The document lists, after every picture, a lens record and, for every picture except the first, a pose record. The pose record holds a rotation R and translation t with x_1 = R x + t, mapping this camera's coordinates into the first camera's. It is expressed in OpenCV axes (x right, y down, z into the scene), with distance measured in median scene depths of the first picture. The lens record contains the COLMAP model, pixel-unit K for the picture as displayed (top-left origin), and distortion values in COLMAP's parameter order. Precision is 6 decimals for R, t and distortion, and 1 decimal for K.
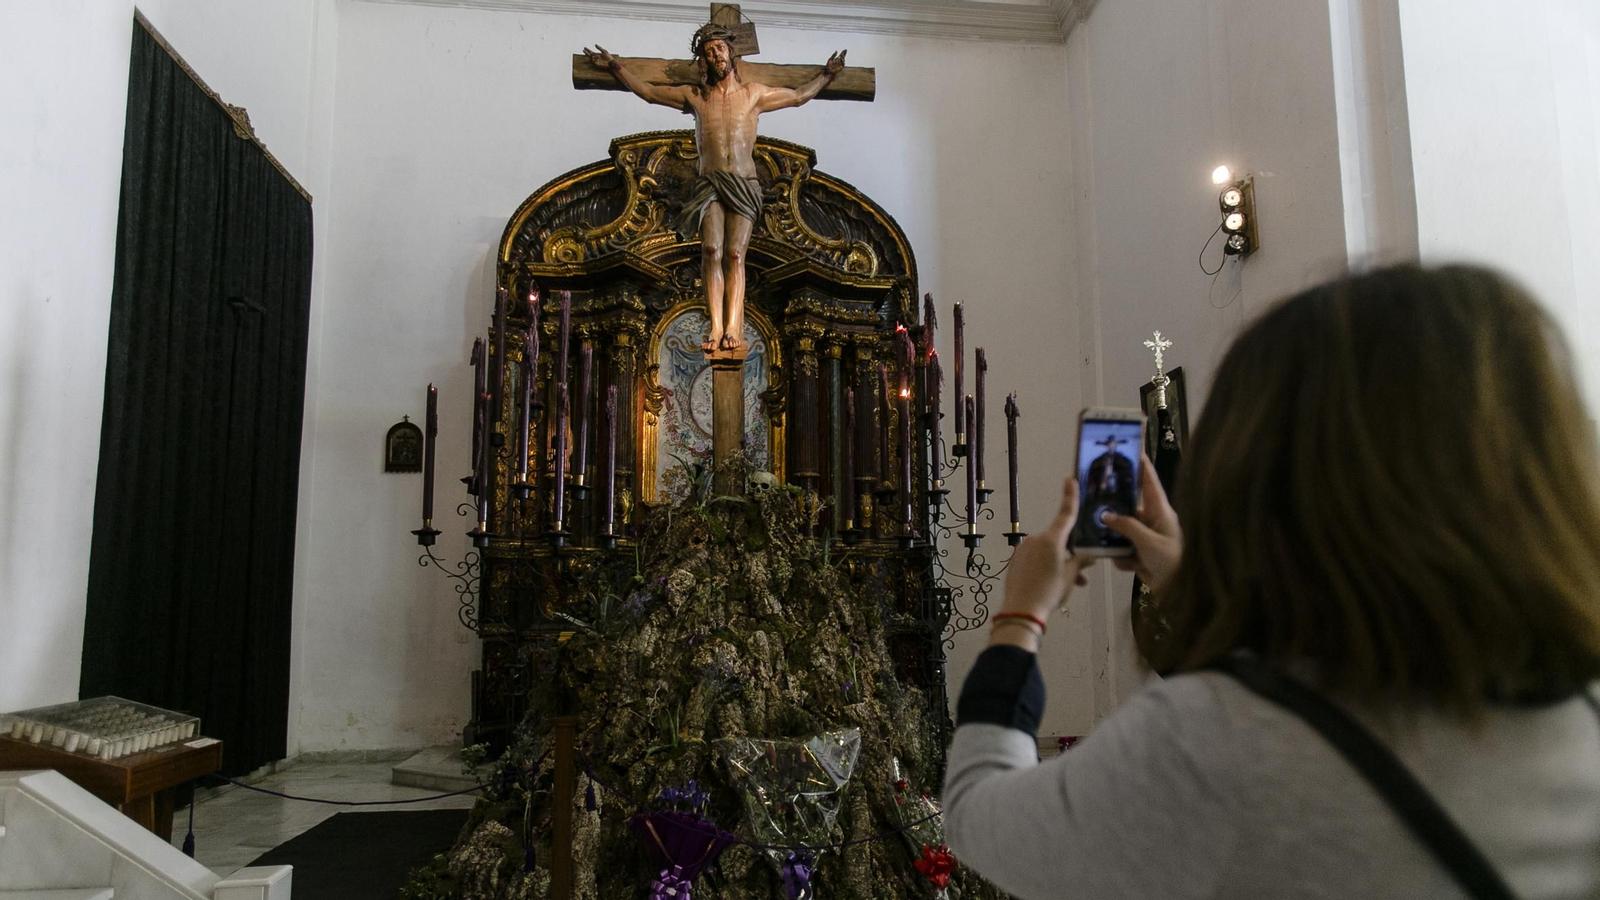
lens RADIAL K [[852.3, 0, 802.9], [0, 852.3, 526.7], [0, 0, 1]] dist [-0.002749, 0.014166]
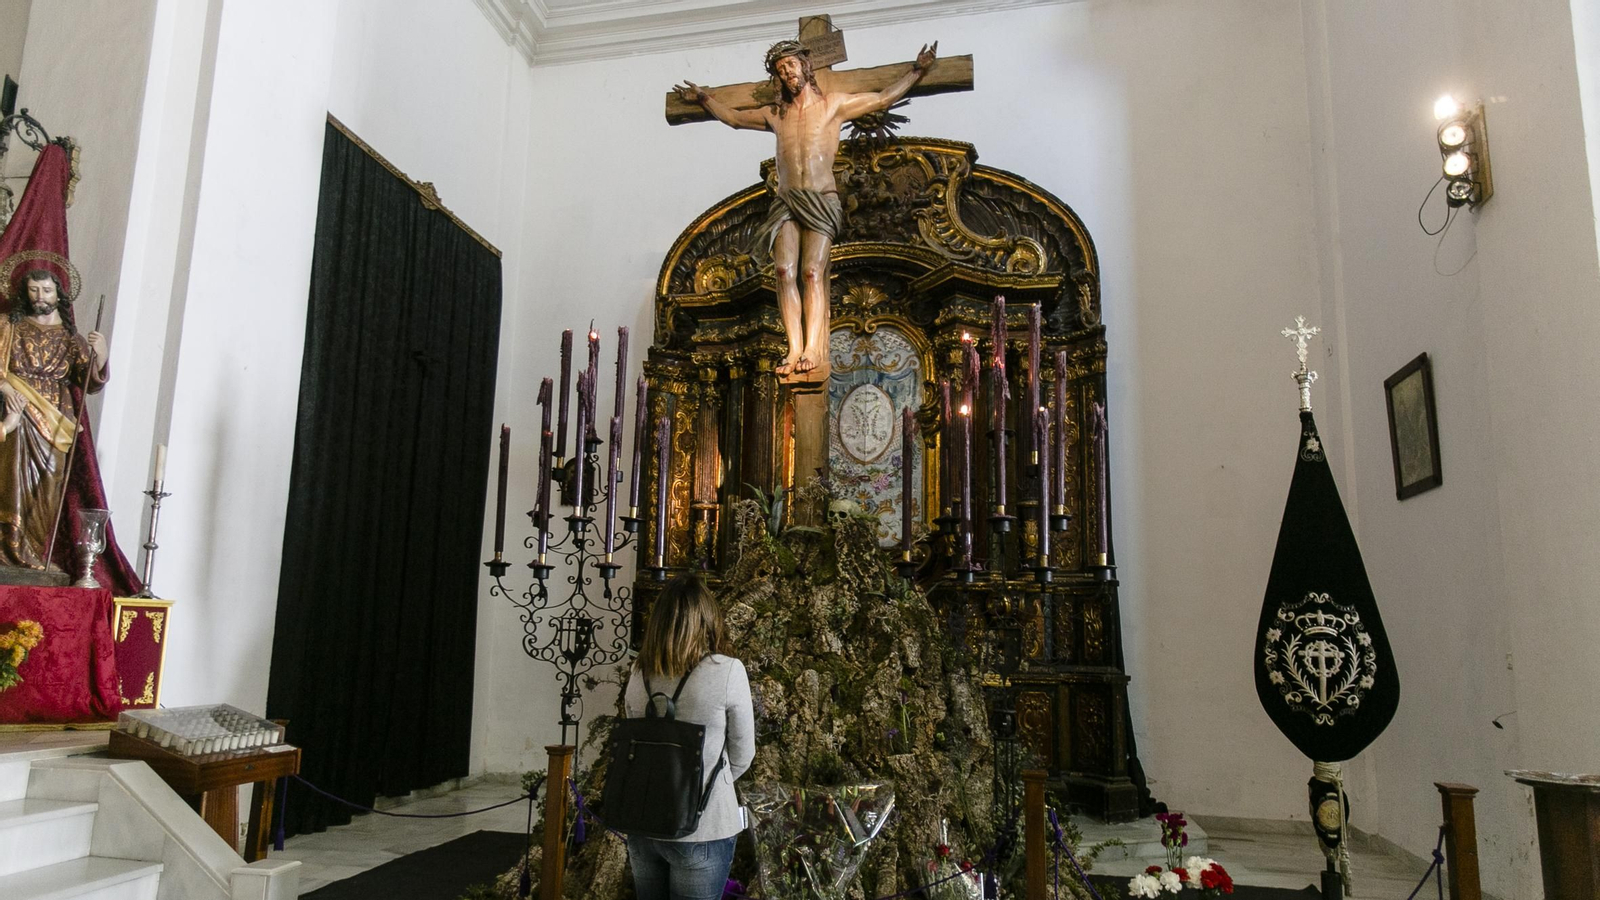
lens RADIAL K [[938.5, 0, 794.4], [0, 938.5, 518.4], [0, 0, 1]] dist [-0.001089, 0.016736]
pose [[0.949536, -0.013985, -0.313347, 0.213511], [0.000886, 0.999121, -0.041908, -0.000675], [0.313657, 0.039515, 0.948714, 0.007865]]
